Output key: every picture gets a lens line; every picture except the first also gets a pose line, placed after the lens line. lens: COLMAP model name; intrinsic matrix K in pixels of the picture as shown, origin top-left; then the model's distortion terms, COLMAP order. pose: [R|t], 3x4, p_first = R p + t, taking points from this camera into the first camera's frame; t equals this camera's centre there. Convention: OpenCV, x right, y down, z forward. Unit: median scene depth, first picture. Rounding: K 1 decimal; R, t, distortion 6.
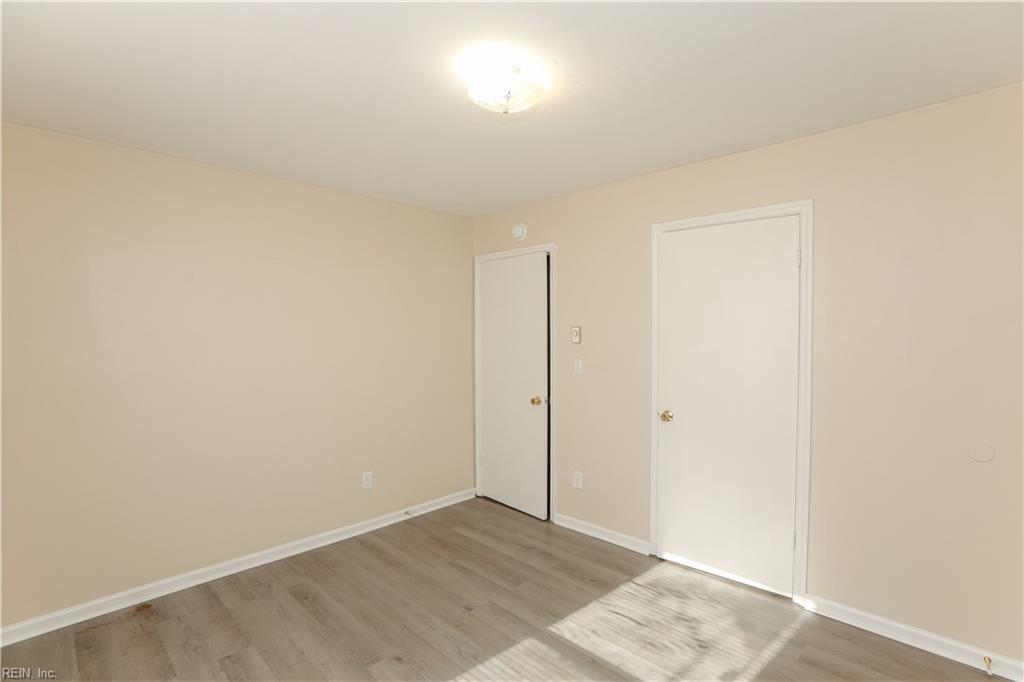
lens RADIAL K [[489.1, 0, 502.8], [0, 489.1, 346.0], [0, 0, 1]] dist [-0.050878, 0.013053]
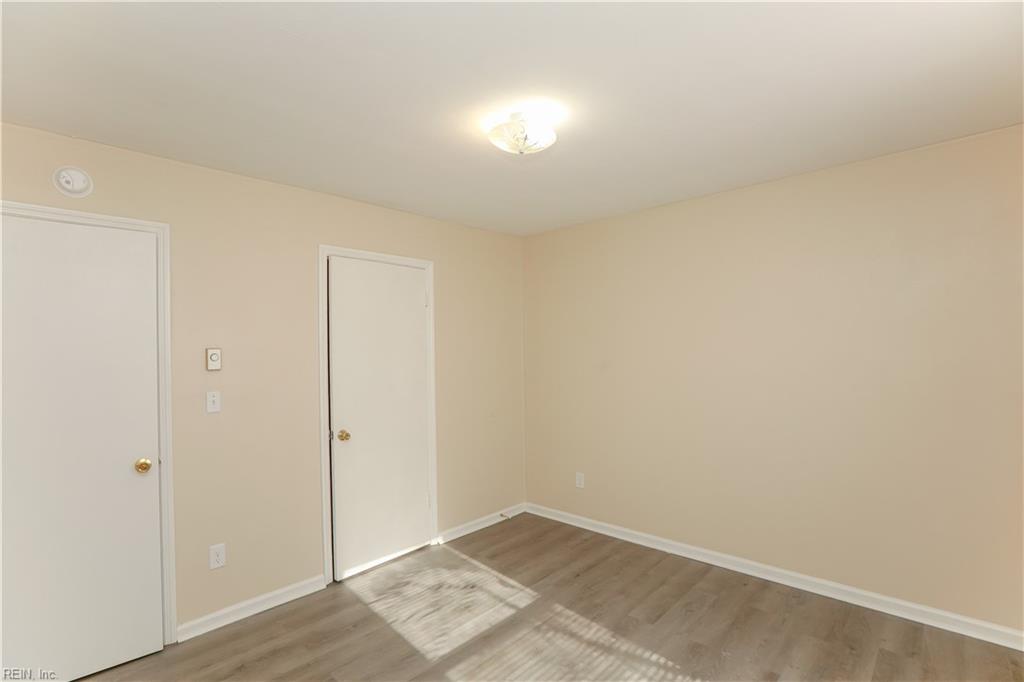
lens RADIAL K [[489.1, 0, 502.8], [0, 489.1, 346.0], [0, 0, 1]] dist [-0.050878, 0.013053]
pose [[-0.047732, 0.015364, 0.998742, -0.821151], [0.043804, 0.998952, -0.013273, -0.017030], [-0.997899, 0.043116, -0.048355, 0.830542]]
